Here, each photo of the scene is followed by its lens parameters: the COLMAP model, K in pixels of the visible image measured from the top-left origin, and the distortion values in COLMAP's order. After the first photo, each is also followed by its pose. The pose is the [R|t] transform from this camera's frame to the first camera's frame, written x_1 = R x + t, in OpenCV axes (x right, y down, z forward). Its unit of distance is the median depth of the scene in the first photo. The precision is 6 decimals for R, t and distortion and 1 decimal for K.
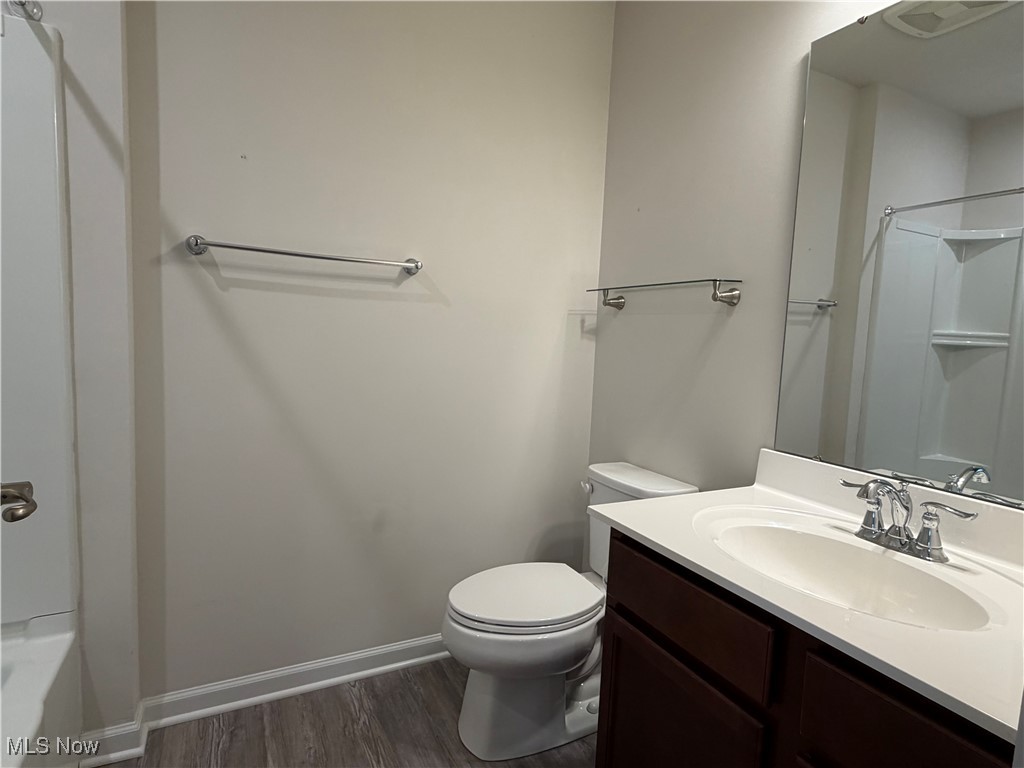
lens RADIAL K [[543.9, 0, 511.9], [0, 543.9, 384.6], [0, 0, 1]] dist [0.003707, 0.000026]
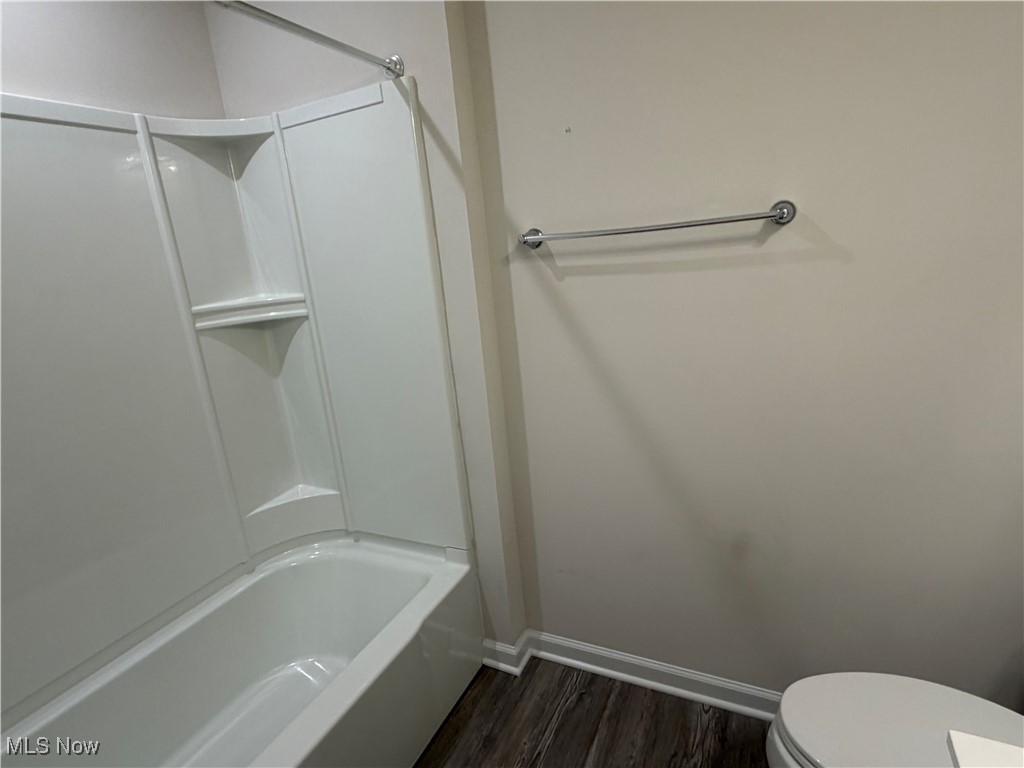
lens RADIAL K [[543.9, 0, 512.3], [0, 543.9, 380.3], [0, 0, 1]] dist [0.003707, 0.000026]
pose [[0.590790, 0.089191, -0.801880, 0.219007], [0.038884, 0.989569, 0.138716, -0.134854], [0.805888, -0.113132, 0.581159, 0.345742]]
